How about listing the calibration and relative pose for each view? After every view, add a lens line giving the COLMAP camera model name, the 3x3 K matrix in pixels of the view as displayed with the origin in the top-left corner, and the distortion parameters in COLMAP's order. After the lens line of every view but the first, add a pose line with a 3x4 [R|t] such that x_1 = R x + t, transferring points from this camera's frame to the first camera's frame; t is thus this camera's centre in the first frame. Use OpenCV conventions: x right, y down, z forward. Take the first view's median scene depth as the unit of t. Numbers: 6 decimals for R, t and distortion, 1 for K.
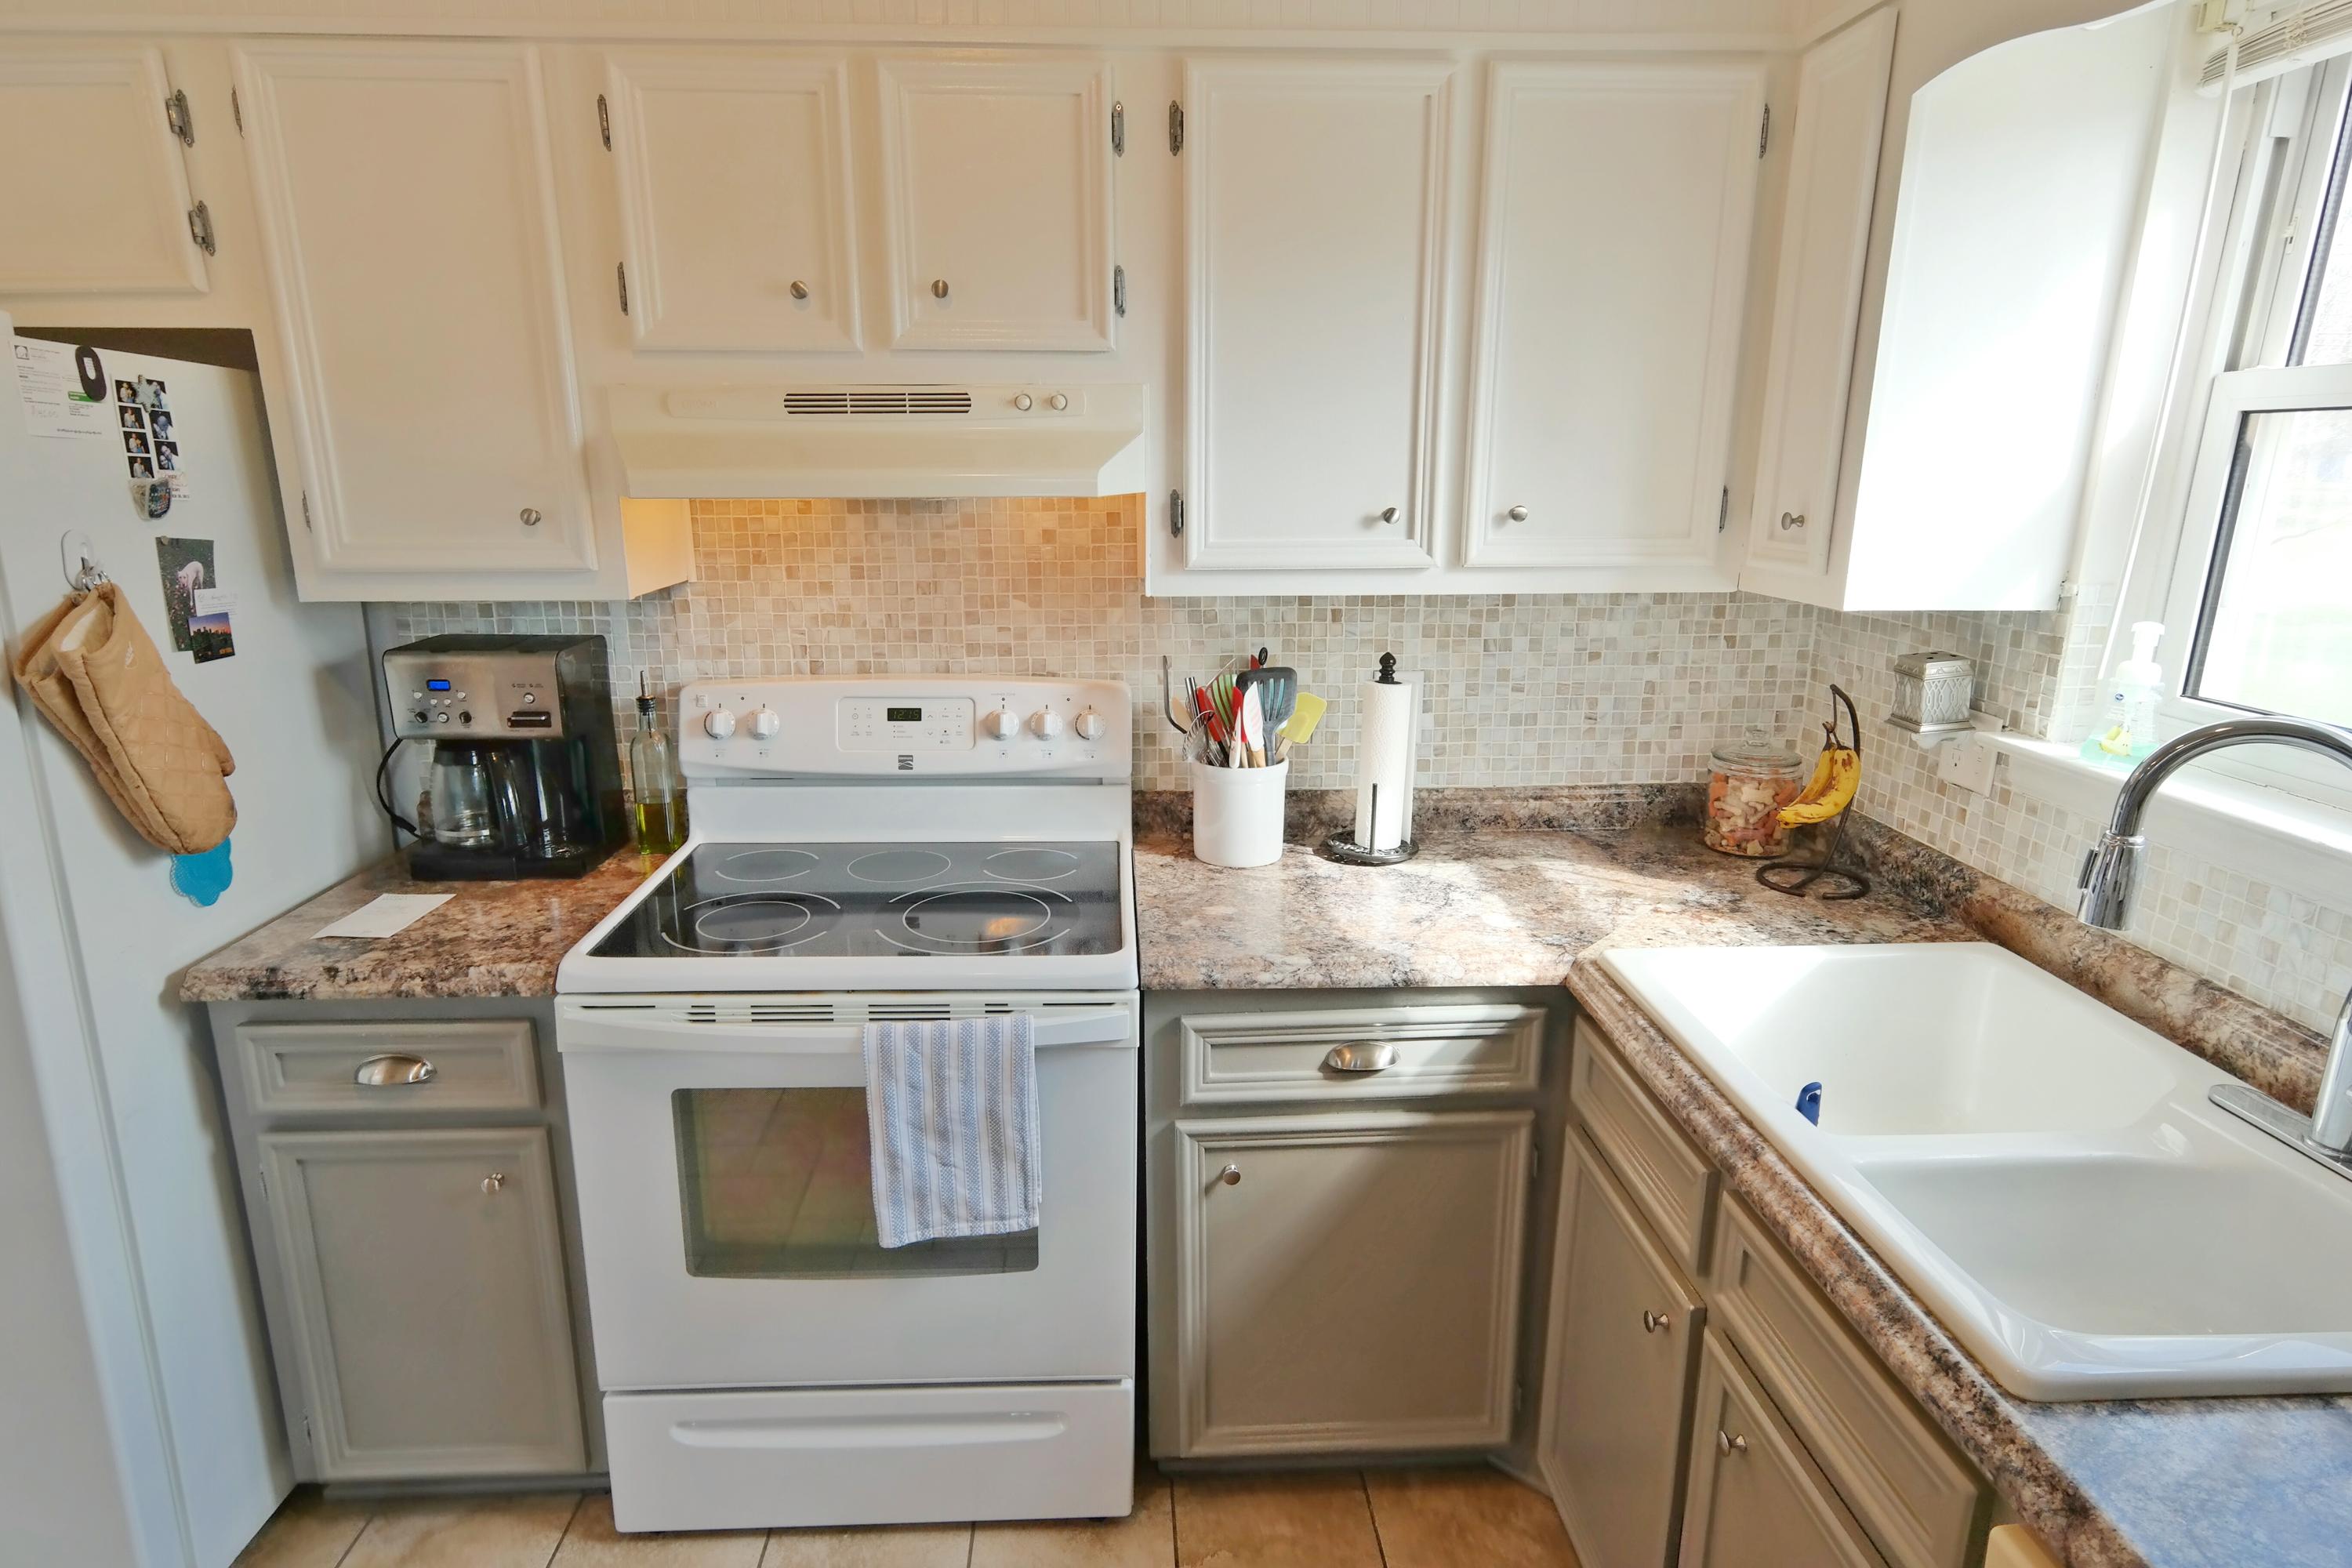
lens RADIAL K [[1292.1, 0, 1168.8], [0, 1292.1, 788.2], [0, 0, 1]] dist [-0.002710, 0.013192]
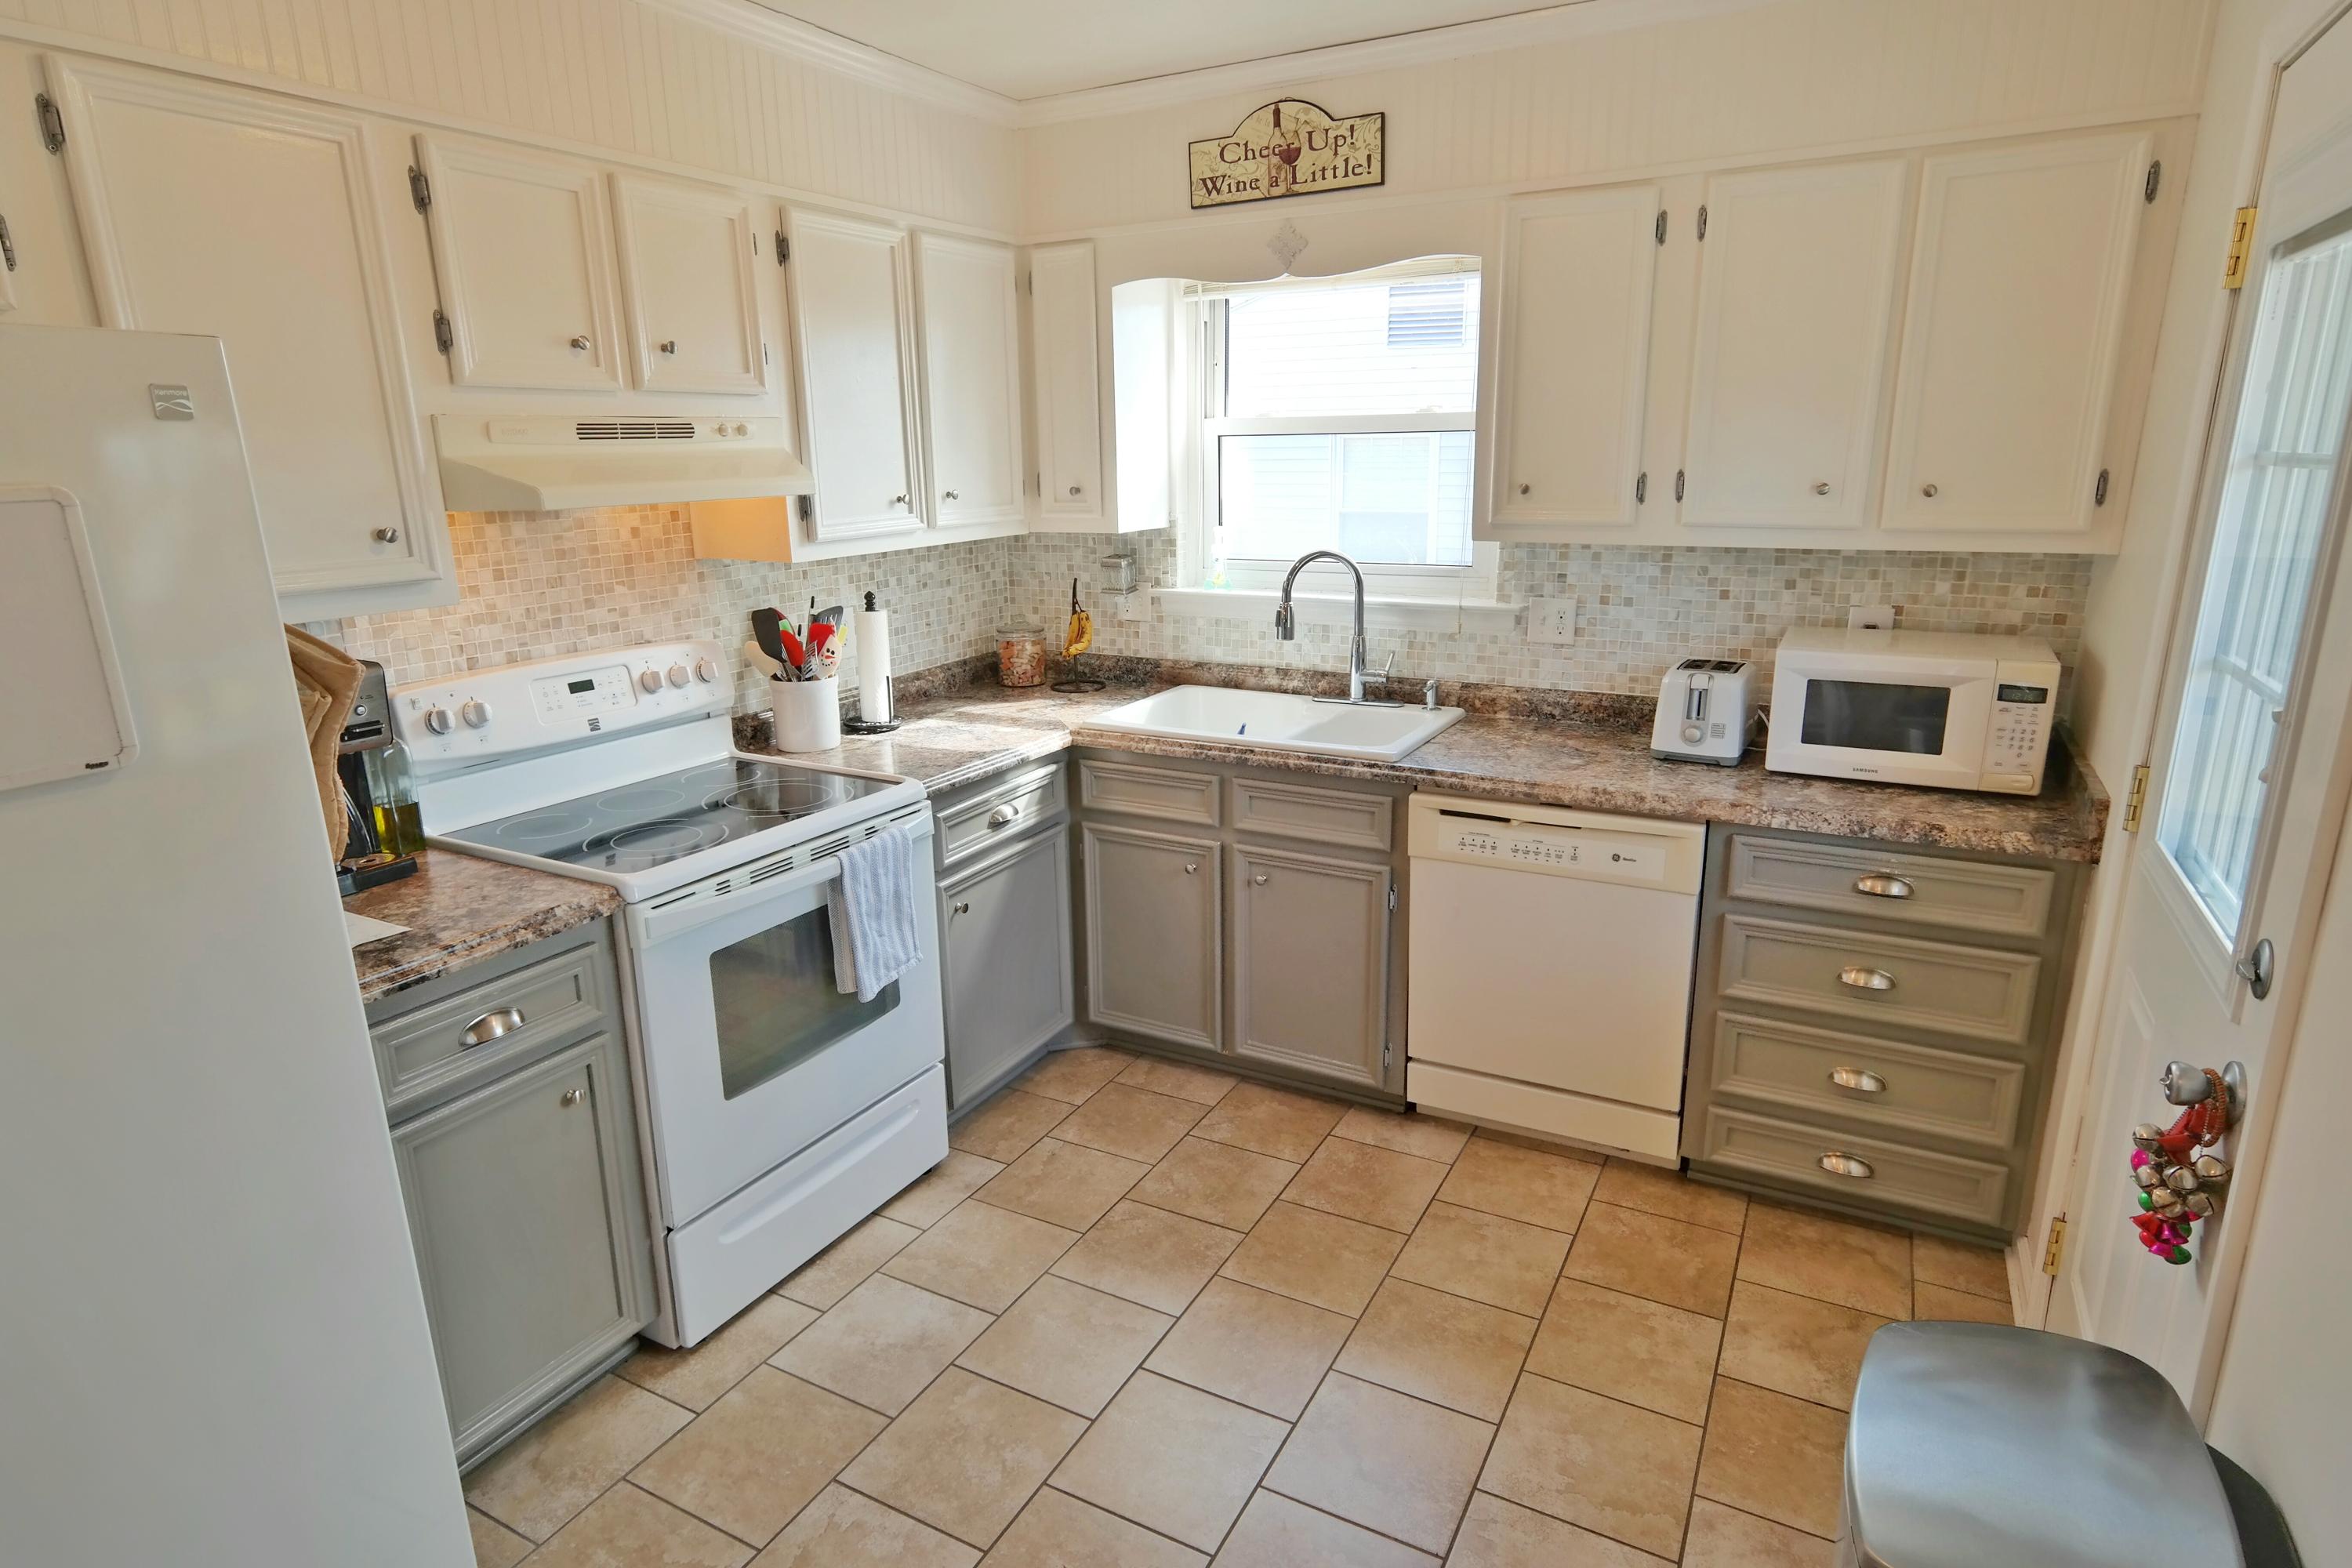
lens RADIAL K [[1292.1, 0, 1168.8], [0, 1292.1, 788.2], [0, 0, 1]] dist [-0.002710, 0.013192]
pose [[0.519445, -0.230745, 0.822760, -1.028999], [0.232060, 0.964758, 0.124058, 0.013438], [-0.822390, 0.126488, 0.554685, -0.117264]]
